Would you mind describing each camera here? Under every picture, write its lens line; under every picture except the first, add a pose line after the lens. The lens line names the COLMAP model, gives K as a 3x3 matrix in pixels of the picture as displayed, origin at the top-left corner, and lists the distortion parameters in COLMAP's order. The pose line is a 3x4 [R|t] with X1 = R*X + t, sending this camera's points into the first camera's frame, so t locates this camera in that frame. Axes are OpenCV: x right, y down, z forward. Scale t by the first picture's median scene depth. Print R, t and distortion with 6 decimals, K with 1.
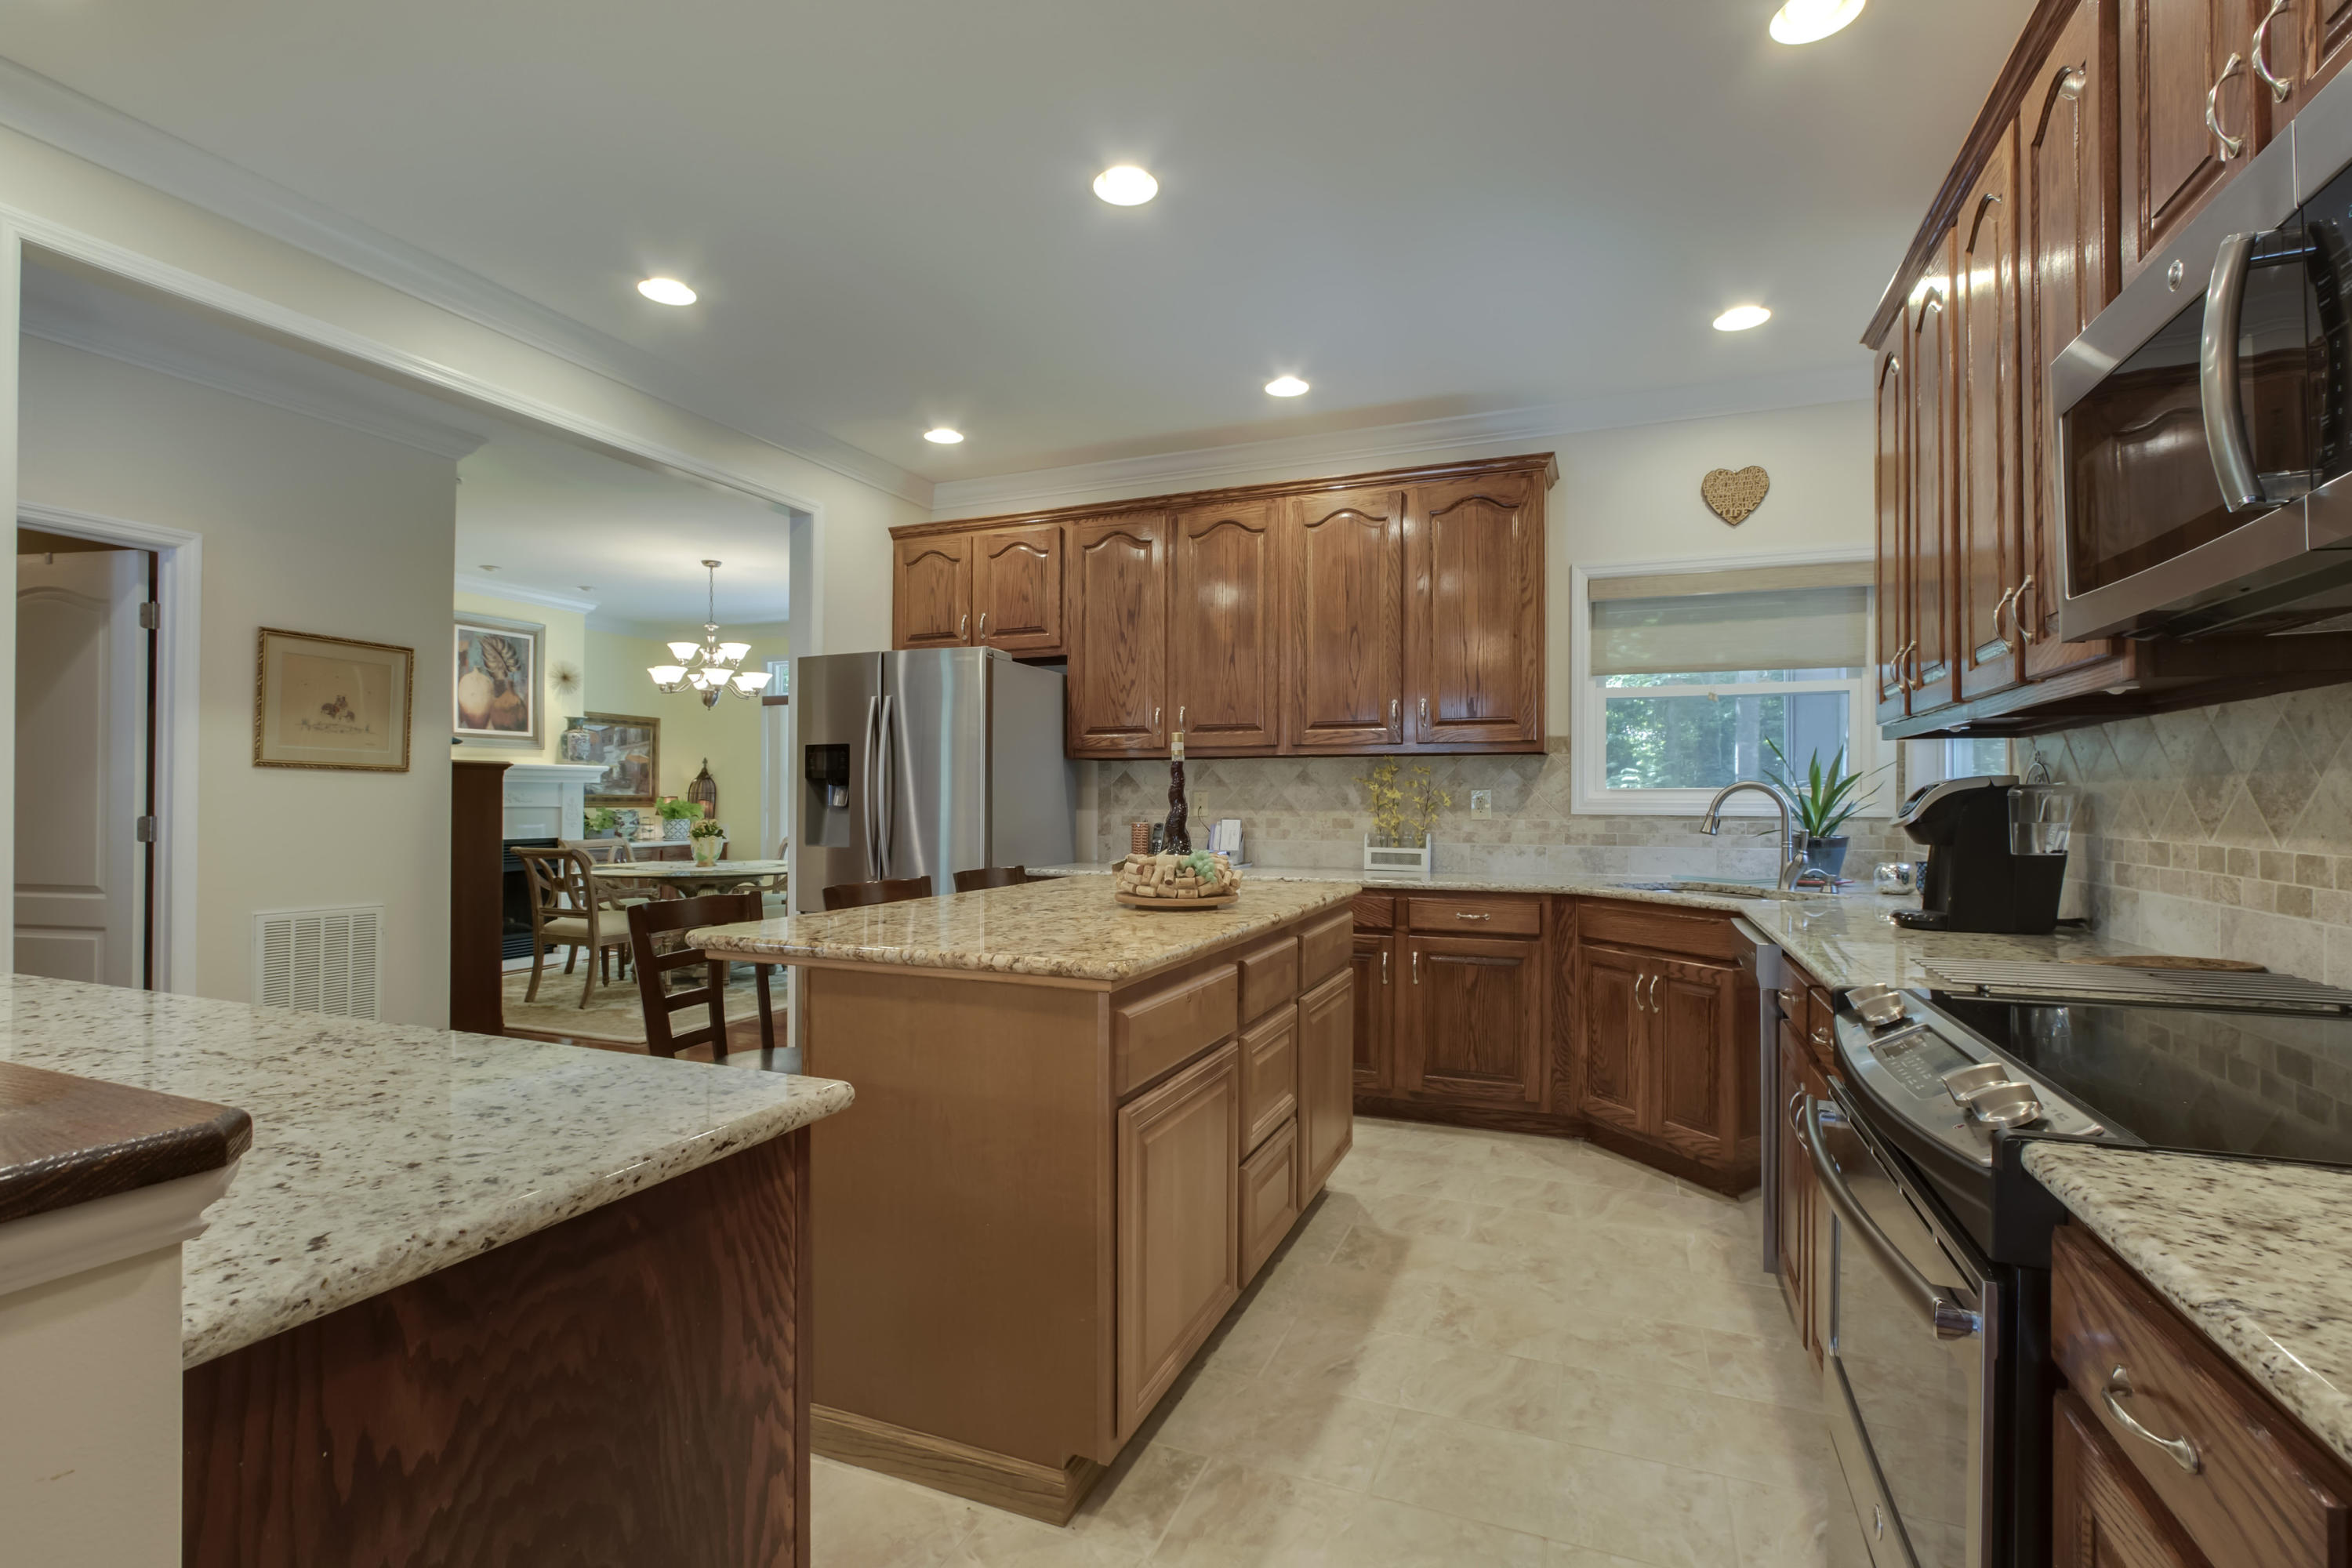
lens RADIAL K [[1078.7, 0, 1166.7], [0, 1078.7, 806.7], [0, 0, 1]] dist [-0.016290, 0.003232]
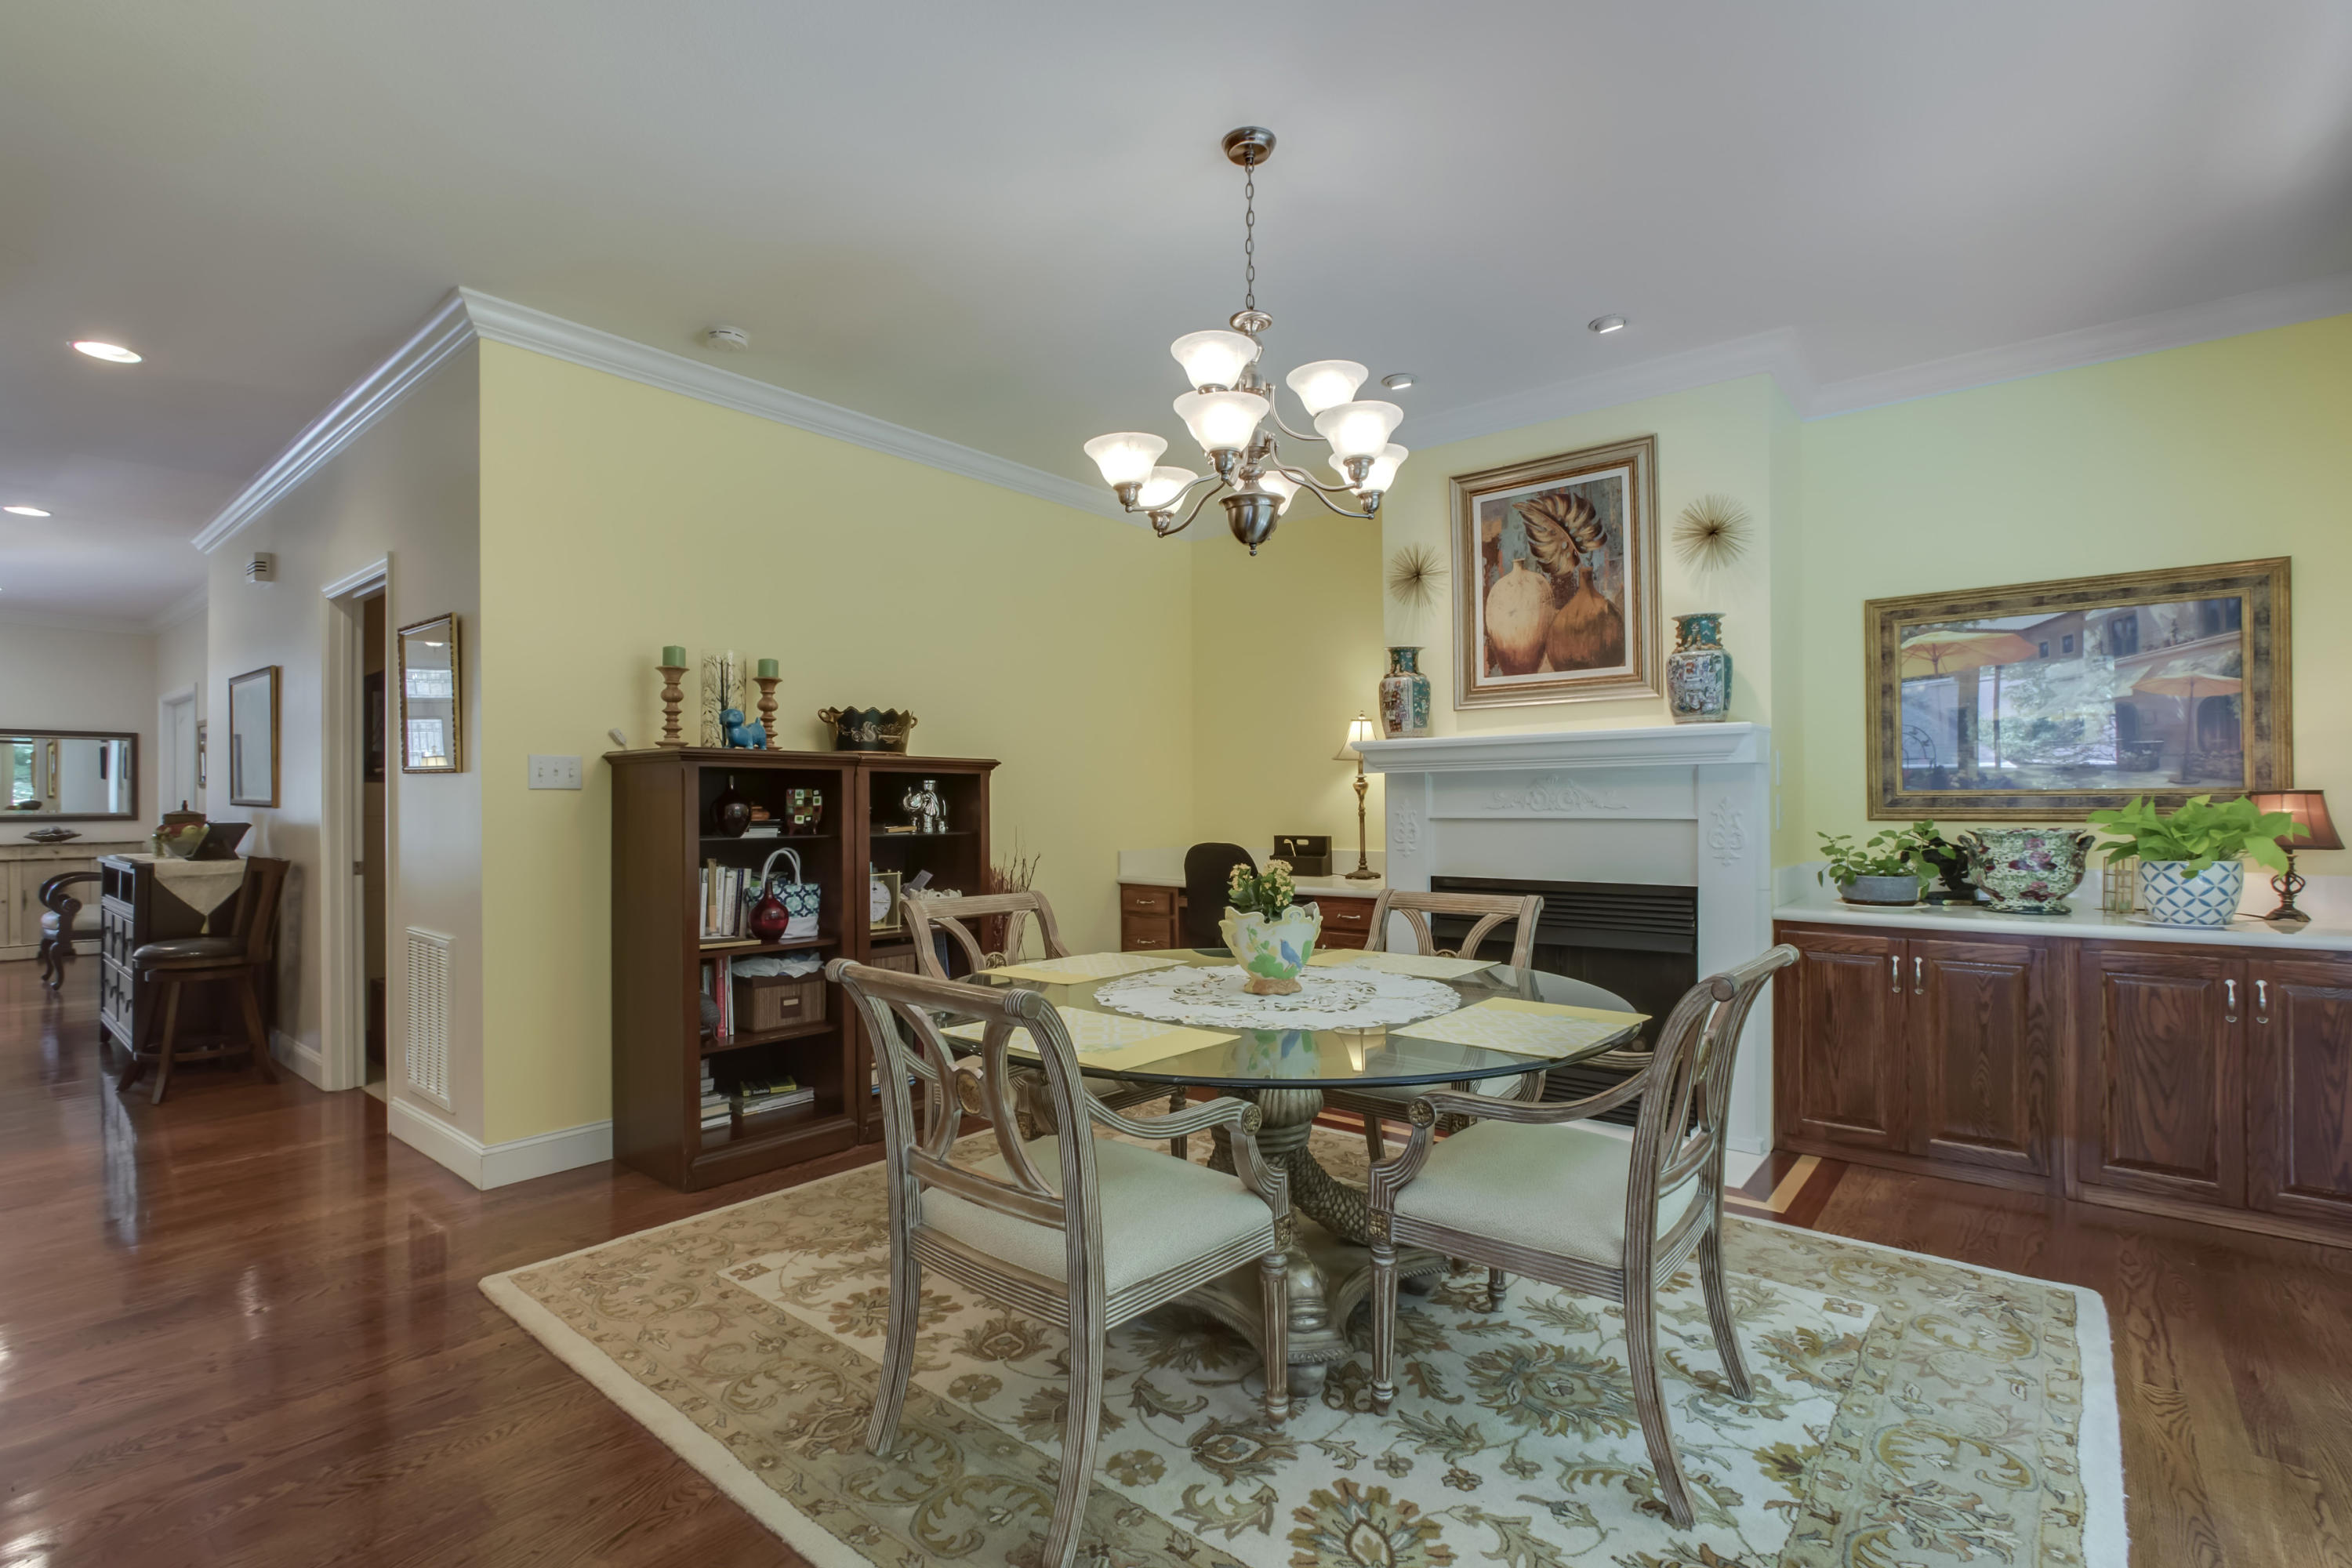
lens RADIAL K [[1078.7, 0, 1177.6], [0, 1078.7, 795.2], [0, 0, 1]] dist [-0.016290, 0.003232]
pose [[-0.292383, -0.012750, -0.956216, -0.117681], [-0.003093, 0.999918, -0.012387, -0.006646], [0.956296, -0.000664, -0.292398, 1.624076]]
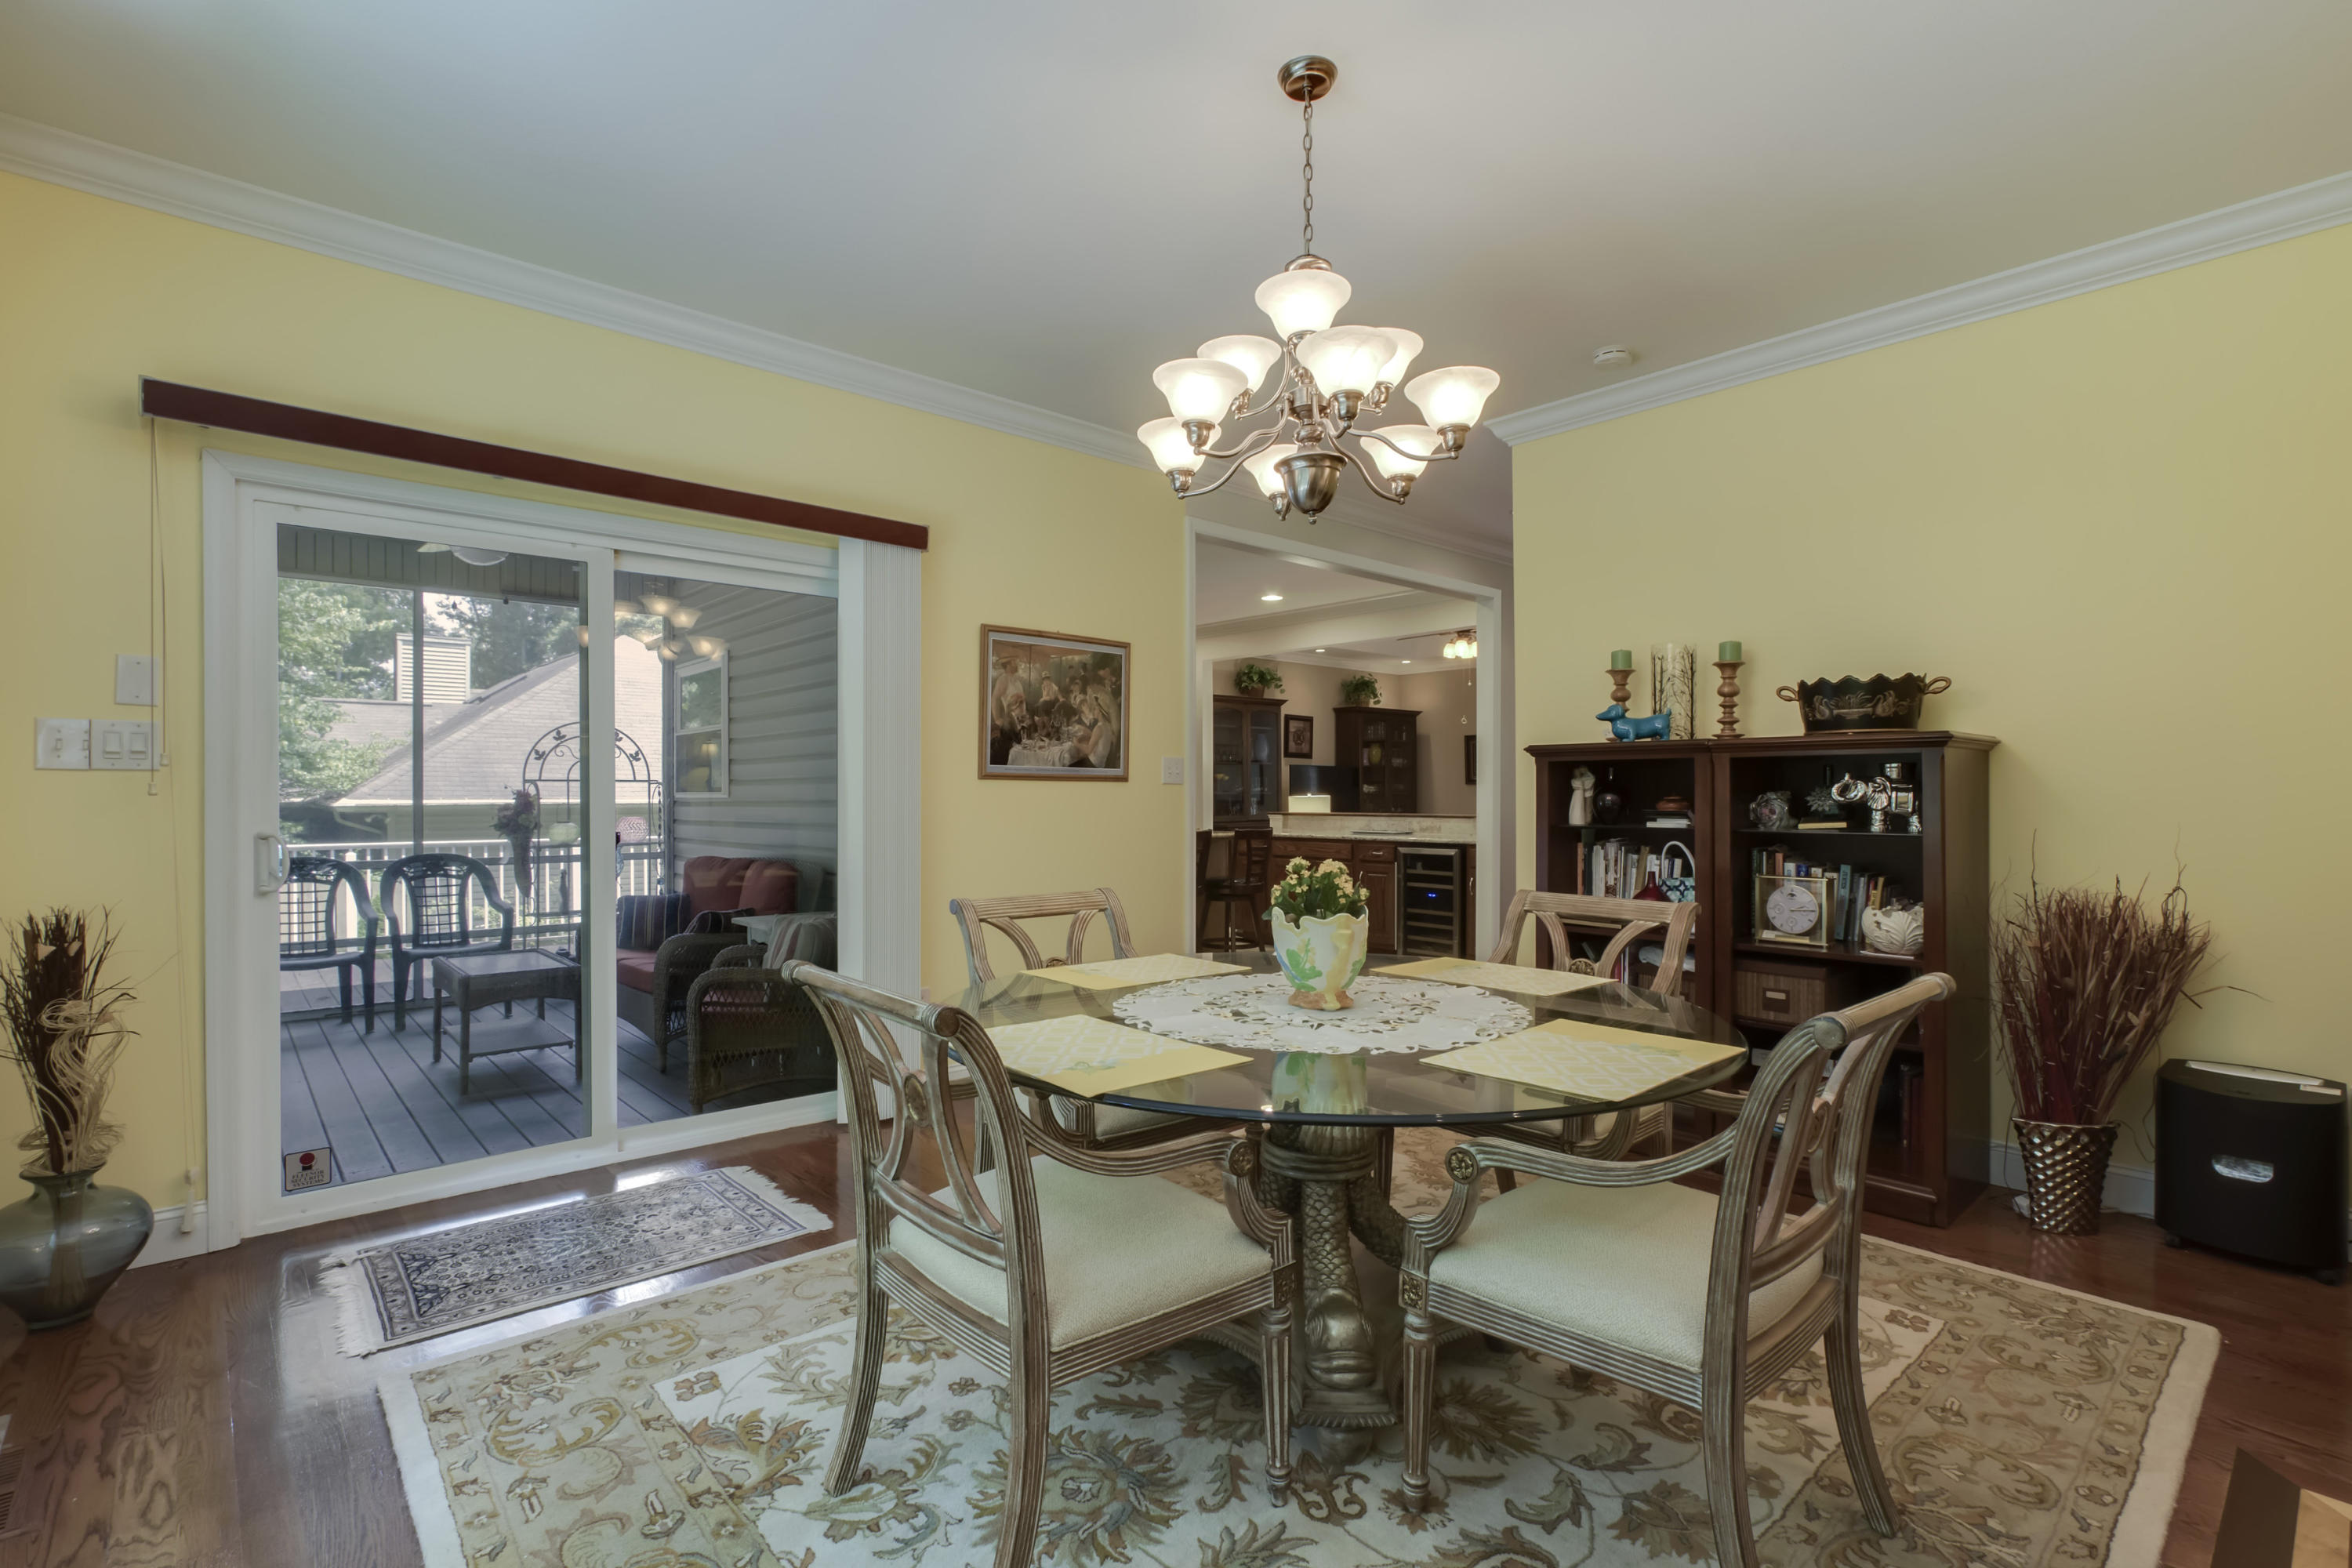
lens RADIAL K [[1078.7, 0, 1162.2], [0, 1078.7, 790.5], [0, 0, 1]] dist [-0.016290, 0.003232]
pose [[-0.898459, -0.003271, 0.439046, -0.787272], [-0.003339, 0.999994, 0.000617, -0.011226], [-0.439045, -0.000912, -0.898465, 1.971064]]
